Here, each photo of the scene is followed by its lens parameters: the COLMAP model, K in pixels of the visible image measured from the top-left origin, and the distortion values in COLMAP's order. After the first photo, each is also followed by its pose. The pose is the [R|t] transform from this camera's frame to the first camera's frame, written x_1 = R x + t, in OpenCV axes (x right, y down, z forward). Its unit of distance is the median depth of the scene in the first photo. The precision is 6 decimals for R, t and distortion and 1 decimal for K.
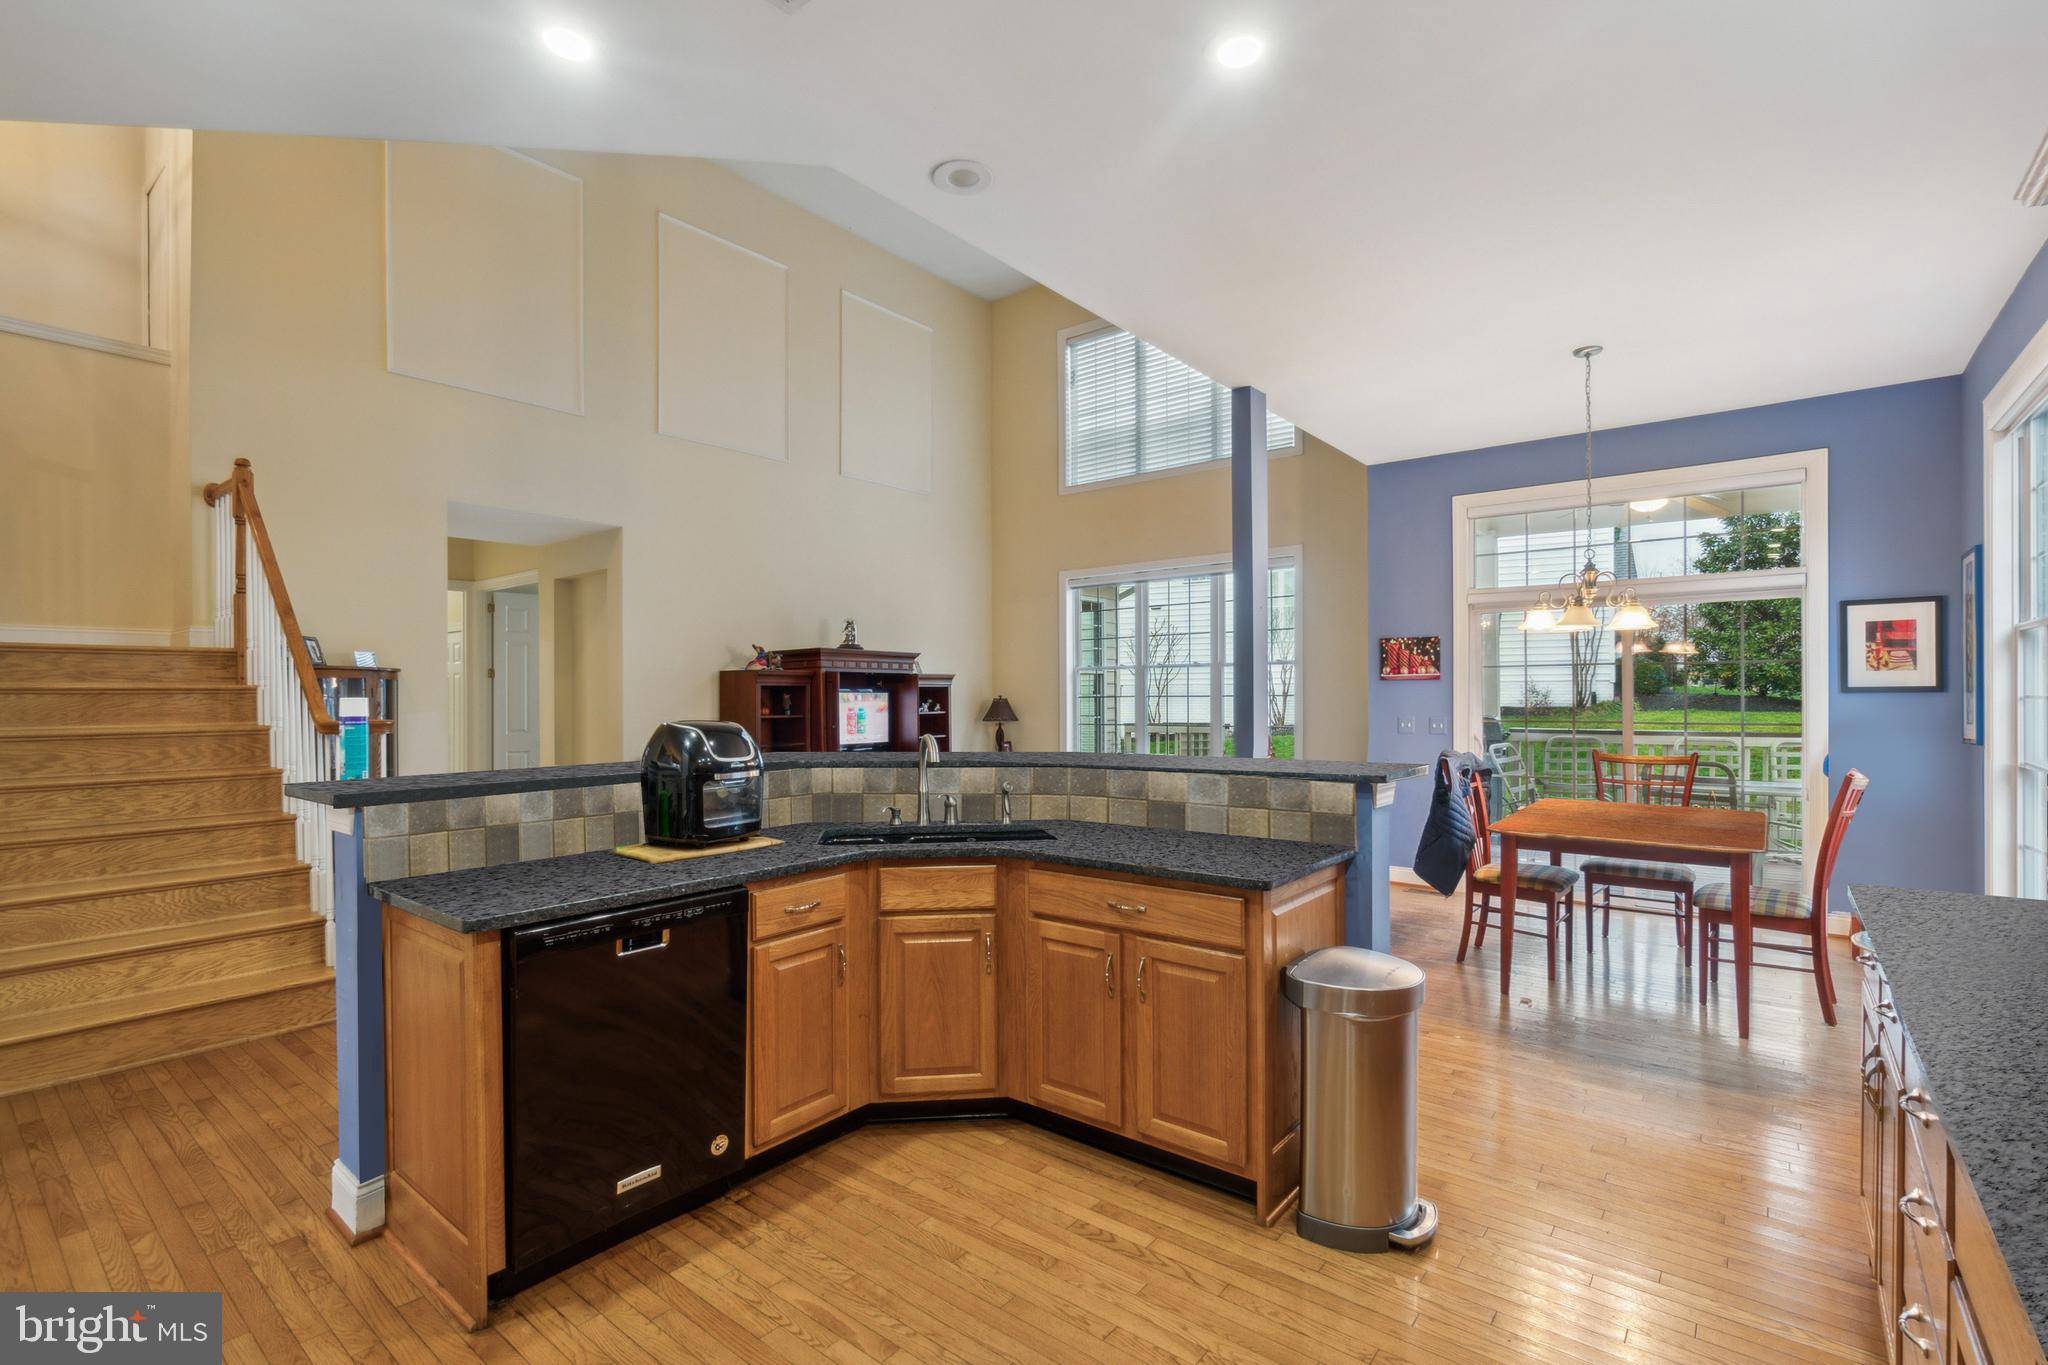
lens RADIAL K [[941.2, 0, 1024.3], [0, 941.2, 688.2], [0, 0, 1]] dist [-0.004646, -0.000203]
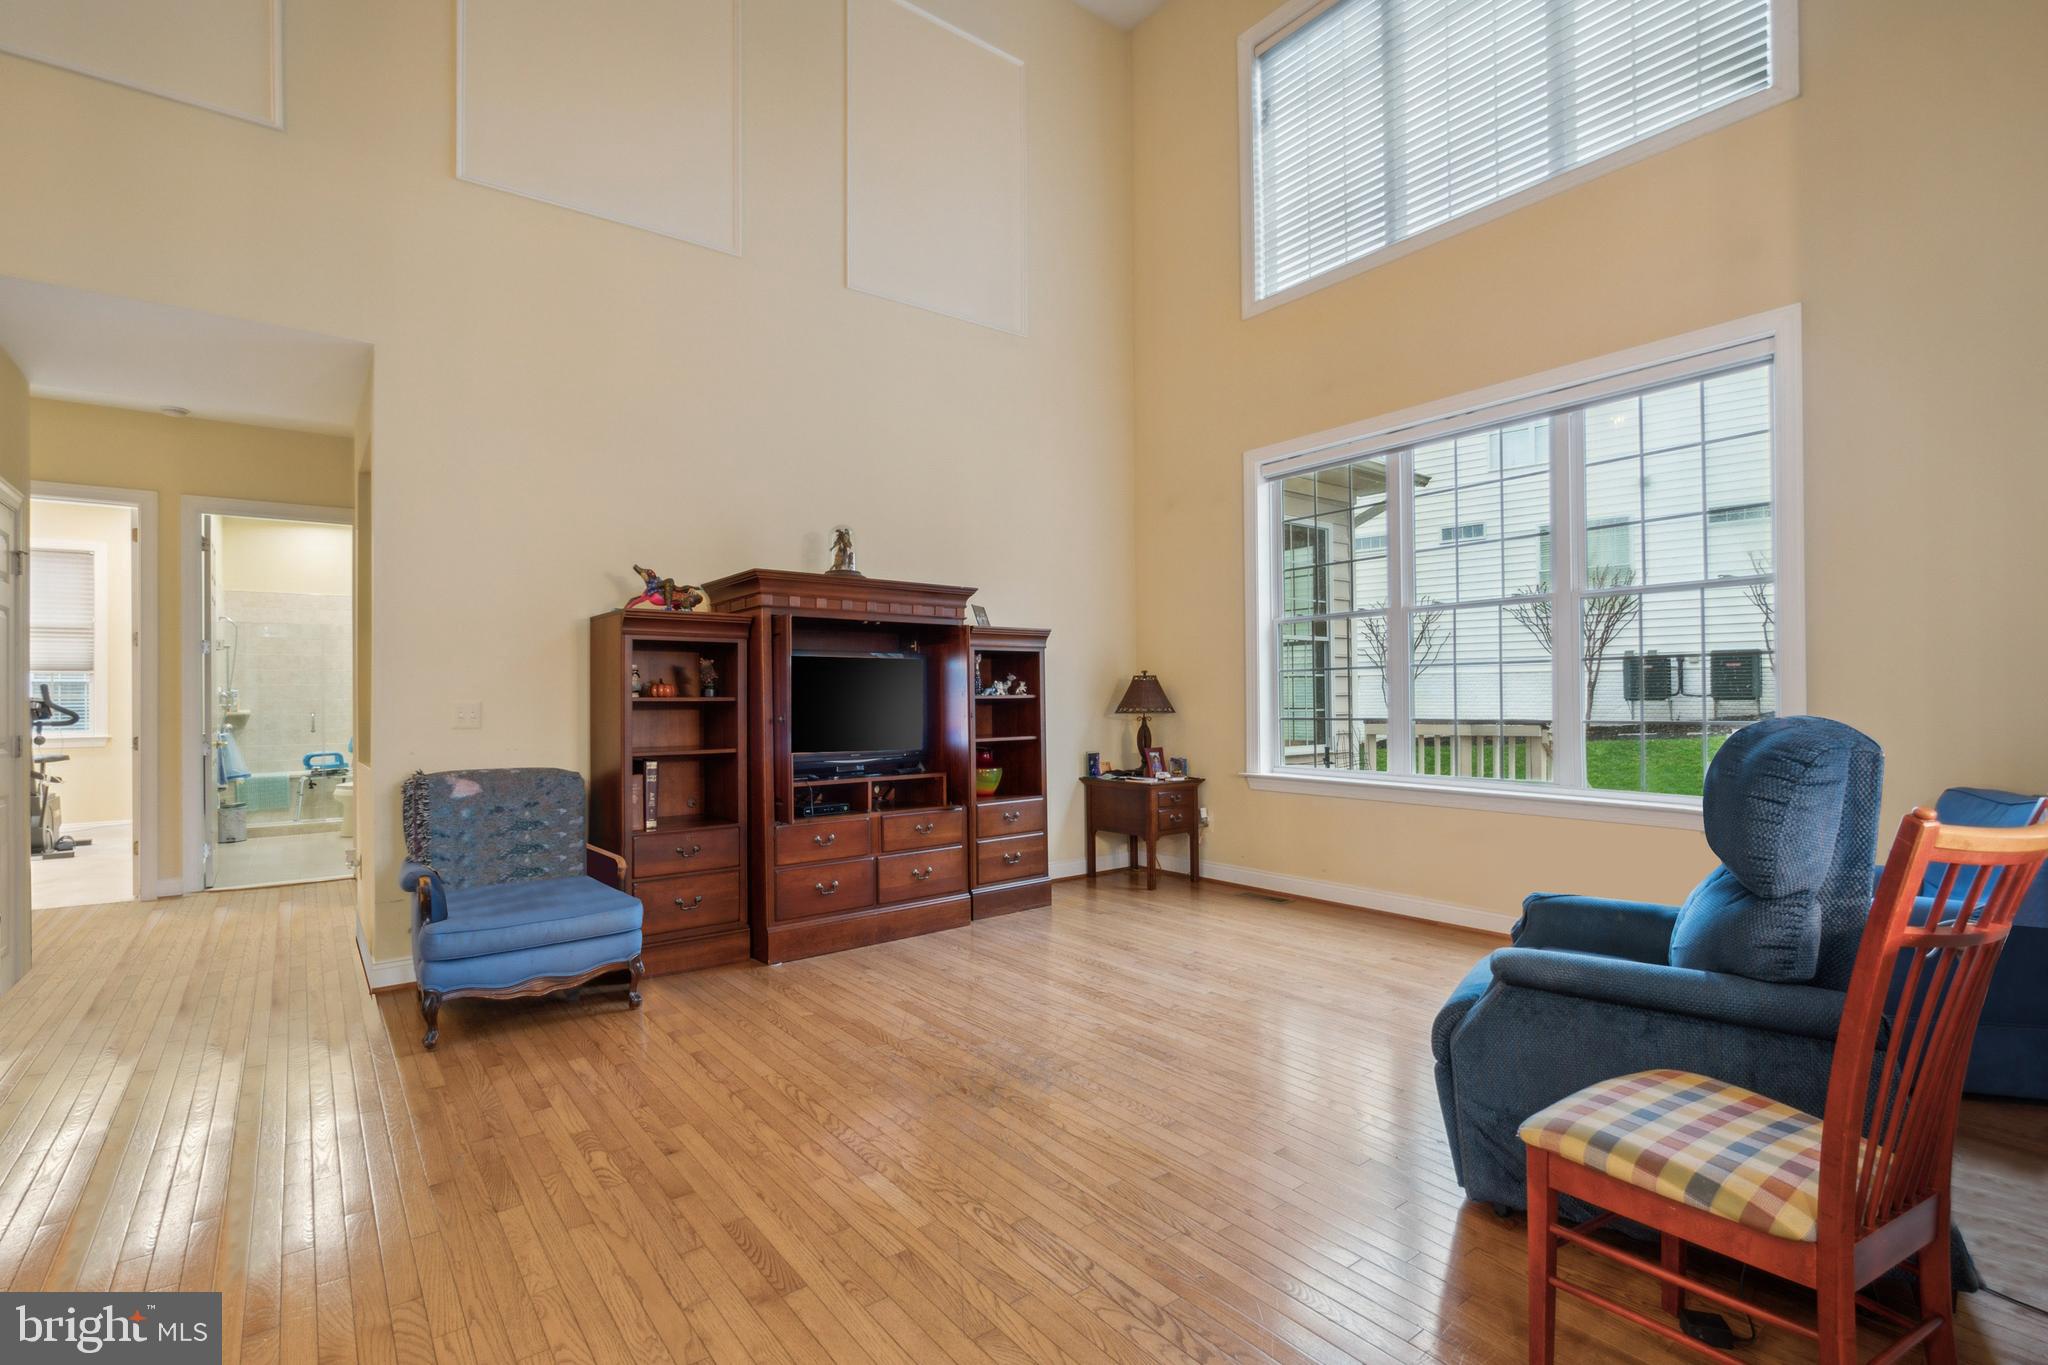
lens RADIAL K [[941.2, 0, 1014.1], [0, 941.2, 692.4], [0, 0, 1]] dist [-0.004646, -0.000203]
pose [[0.969435, -0.007215, -0.245243, 0.040568], [0.007690, 0.999970, 0.000978, 0.021189], [0.245229, -0.002834, 0.969461, 0.407833]]
